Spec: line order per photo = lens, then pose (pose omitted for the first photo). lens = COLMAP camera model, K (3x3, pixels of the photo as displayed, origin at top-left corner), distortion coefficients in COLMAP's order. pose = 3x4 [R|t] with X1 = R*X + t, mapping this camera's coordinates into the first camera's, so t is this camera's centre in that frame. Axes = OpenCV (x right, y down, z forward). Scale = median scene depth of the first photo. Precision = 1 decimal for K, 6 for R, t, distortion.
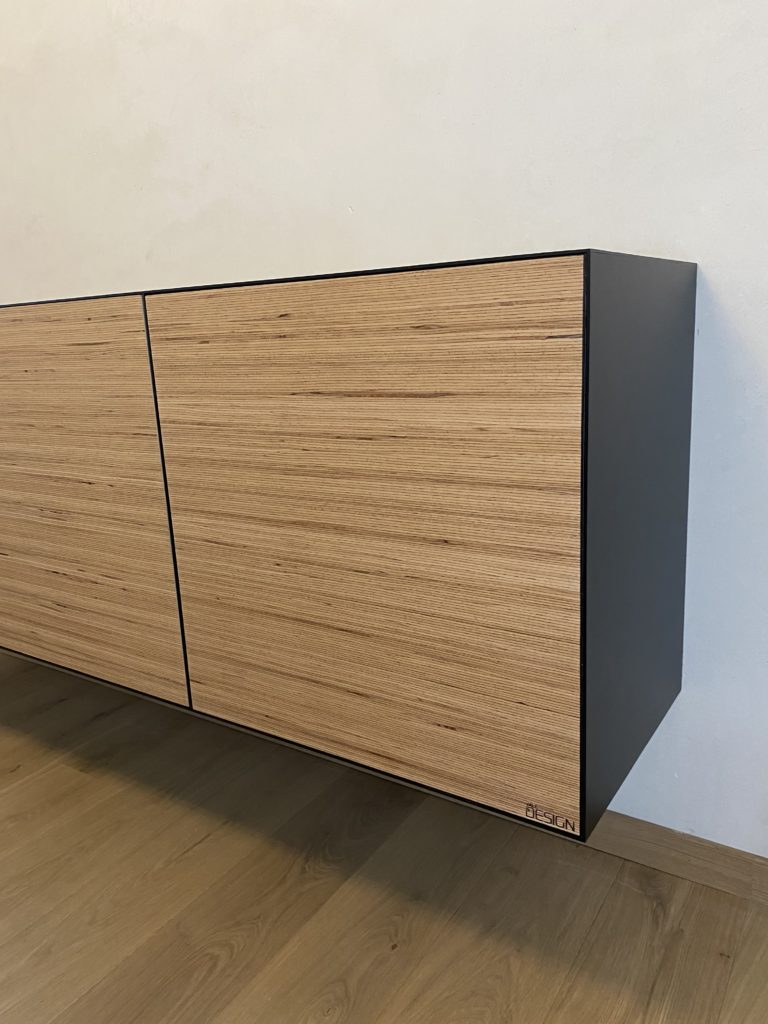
lens RADIAL K [[791.5, 0, 384.0], [0, 791.5, 512.0], [0, 0, 1]] dist [0.031985, -0.010763]
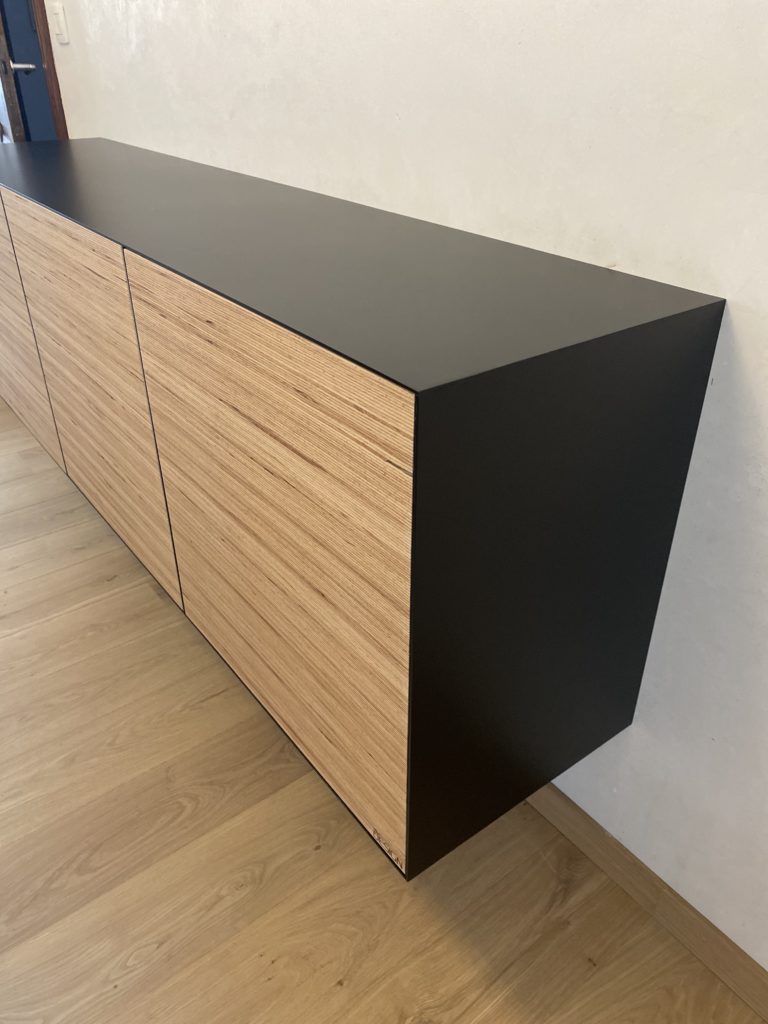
lens RADIAL K [[791.5, 0, 384.0], [0, 791.5, 512.0], [0, 0, 1]] dist [0.031985, -0.010763]
pose [[0.941713, 0.213069, -0.260344, 0.325776], [-0.118624, 0.934471, 0.335696, -0.339328], [0.314810, -0.285246, 0.905279, 0.128566]]
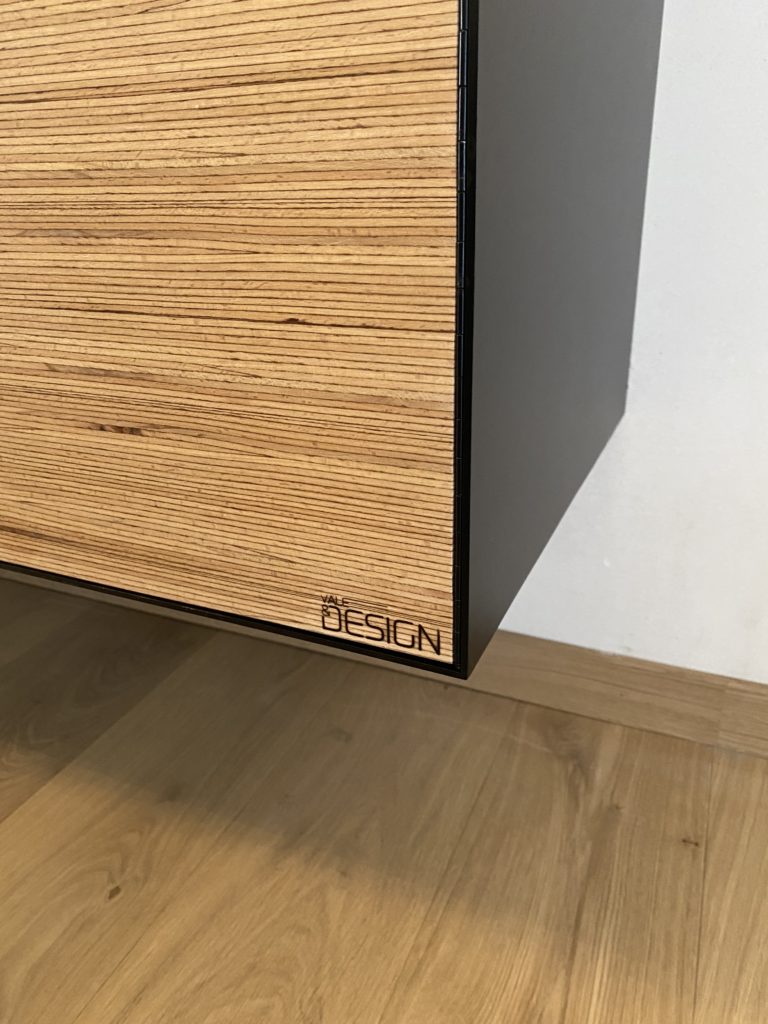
lens RADIAL K [[797.3, 0, 384.0], [0, 797.3, 512.0], [0, 0, 1]] dist [0.011460, -0.000935]
pose [[0.986339, -0.044885, 0.158498, 0.127132], [0.017505, 0.985274, 0.170086, 0.220176], [-0.163798, -0.164988, 0.972599, 0.527606]]
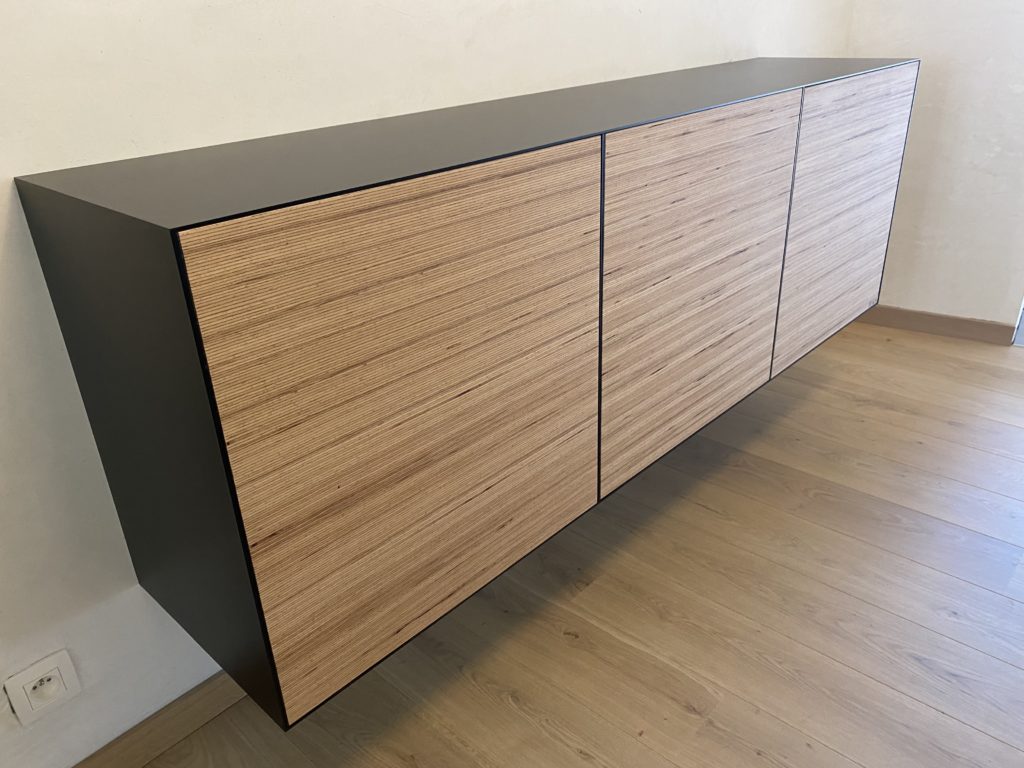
lens RADIAL K [[791.5, 0, 512.0], [0, 791.5, 384.0], [0, 0, 1]] dist [0.031985, -0.010763]
pose [[0.159074, -0.390983, 0.906547, -1.865917], [0.249979, 0.904268, 0.346136, -0.419936], [-0.955095, 0.171557, 0.241583, 1.254663]]
